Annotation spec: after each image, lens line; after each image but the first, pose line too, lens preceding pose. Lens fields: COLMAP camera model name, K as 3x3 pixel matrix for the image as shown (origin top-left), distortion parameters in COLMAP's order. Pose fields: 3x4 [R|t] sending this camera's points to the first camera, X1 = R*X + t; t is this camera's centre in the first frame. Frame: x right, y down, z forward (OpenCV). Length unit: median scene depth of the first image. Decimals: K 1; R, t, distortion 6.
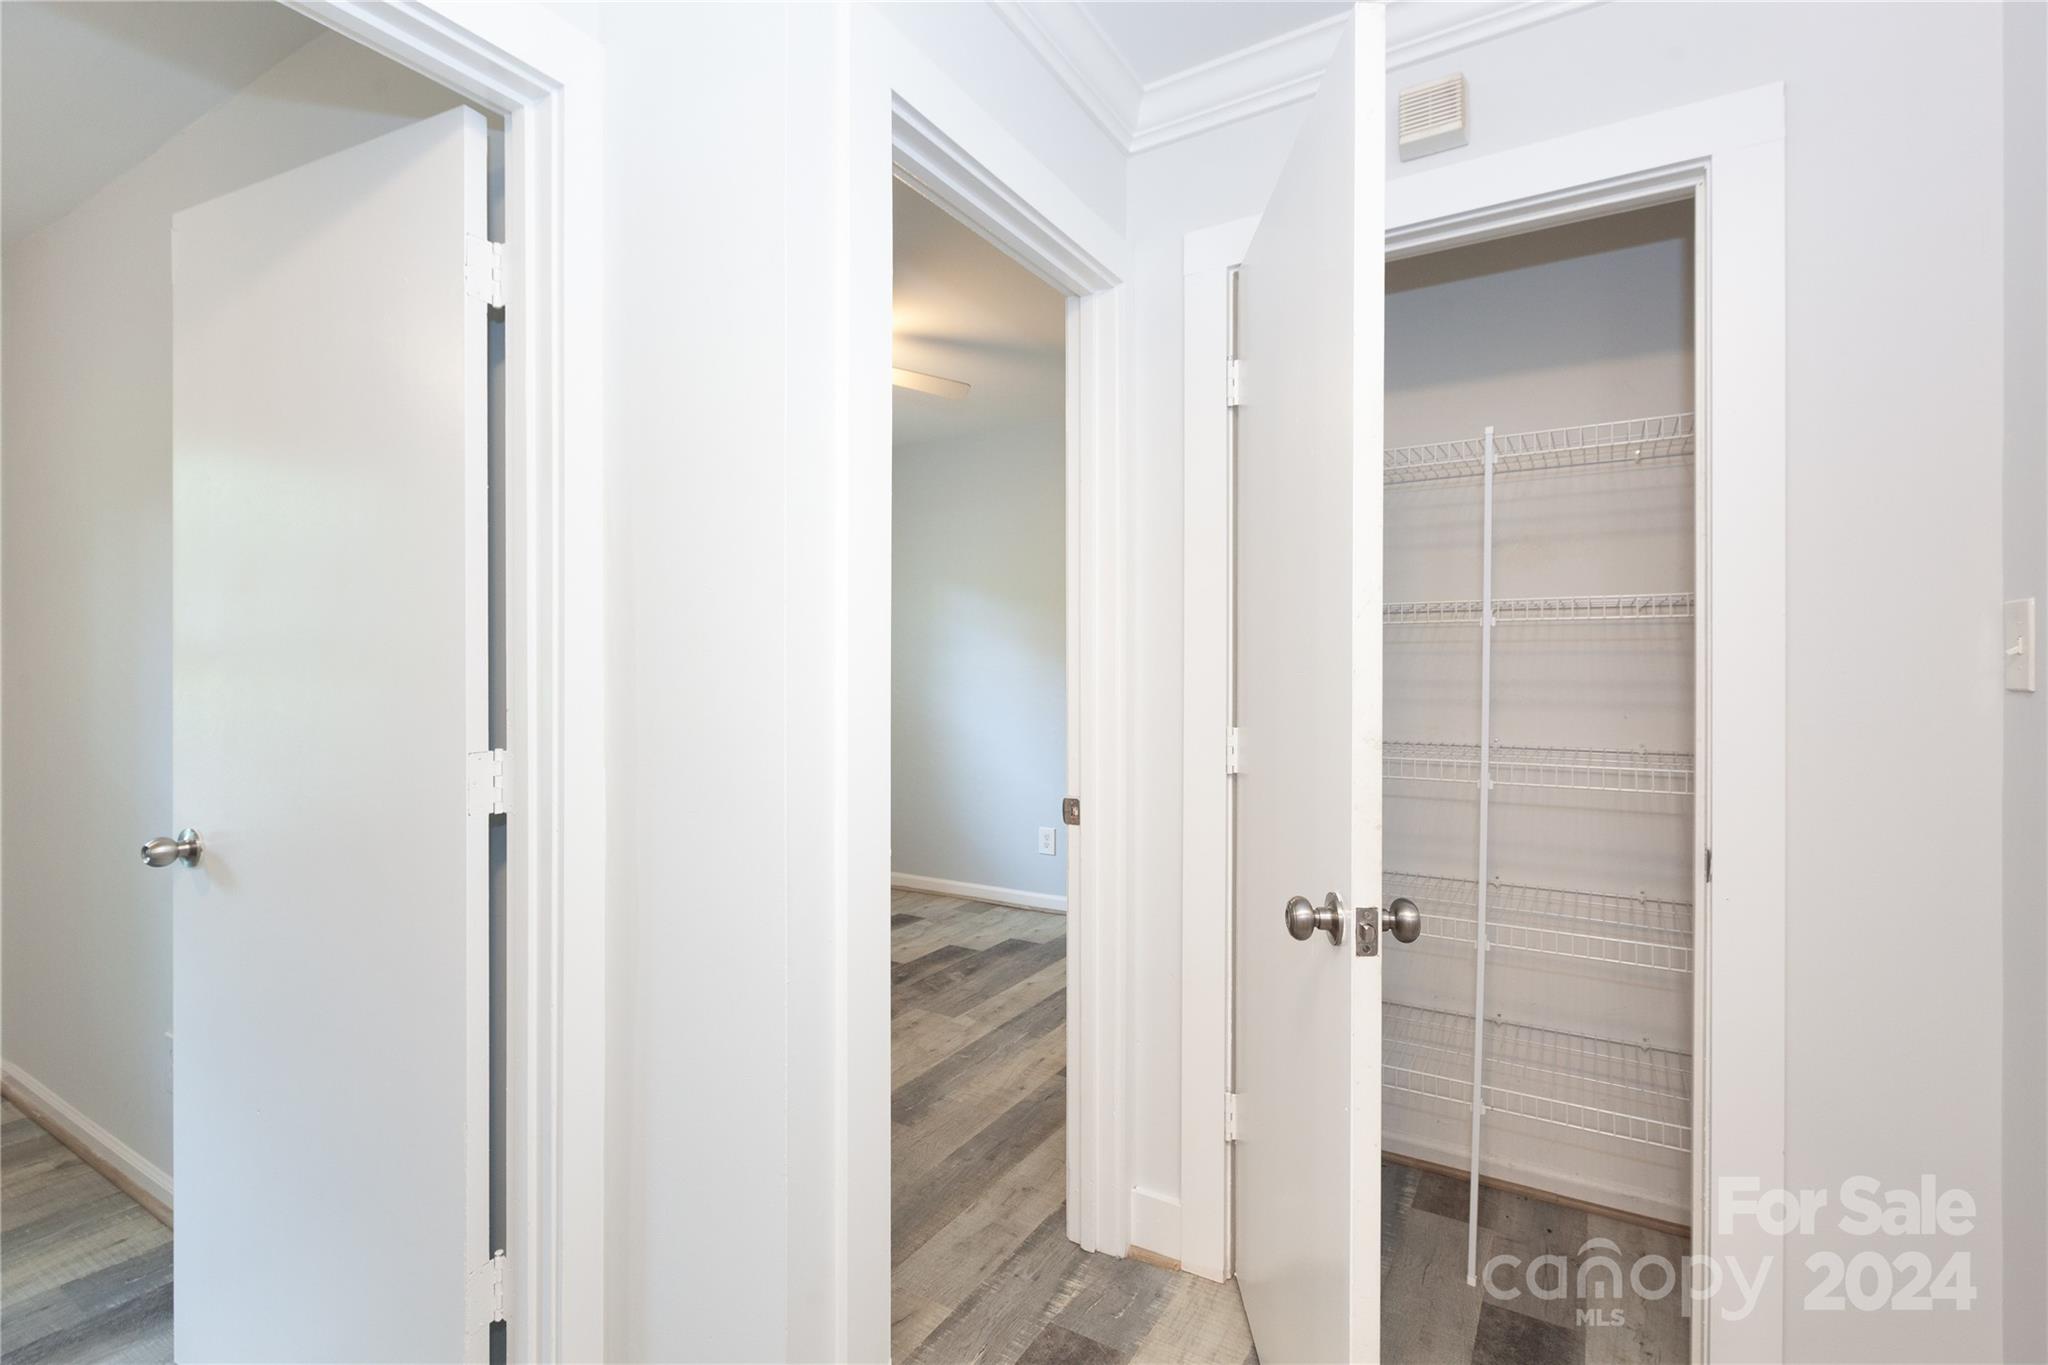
lens RADIAL K [[924.8, 0, 1023.6], [0, 924.8, 674.0], [0, 0, 1]] dist [0.001305, 0.000027]
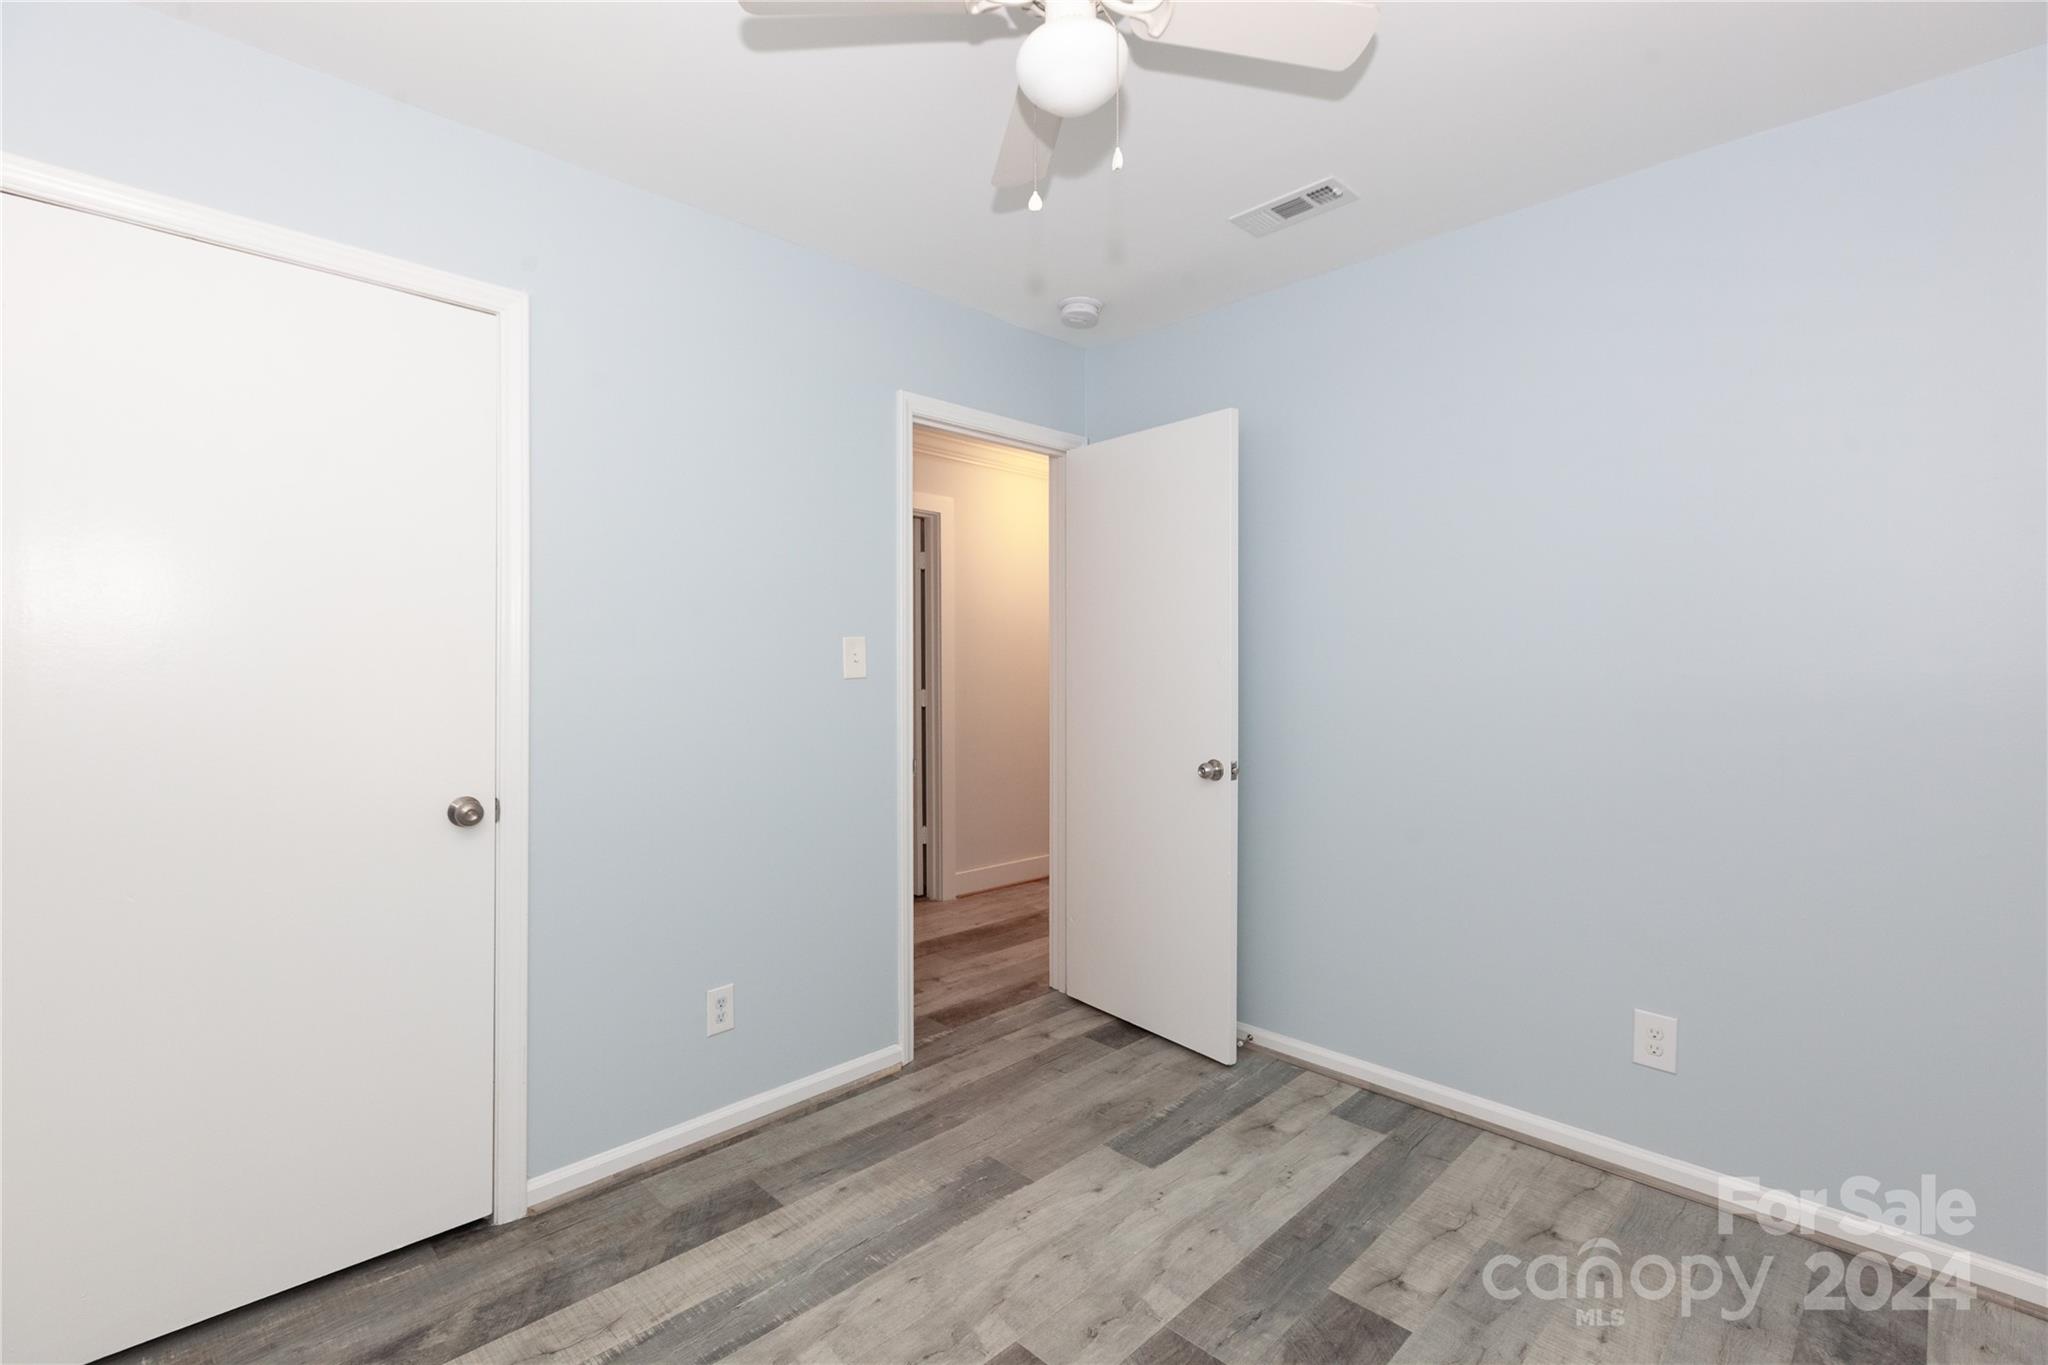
lens RADIAL K [[924.8, 0, 1024.7], [0, 924.8, 675.6], [0, 0, 1]] dist [0.001305, 0.000027]
pose [[-0.968327, 0.006352, 0.249606, -0.413630], [0.009584, 0.999885, 0.011736, -0.020286], [-0.249503, 0.013757, -0.968276, 1.970078]]
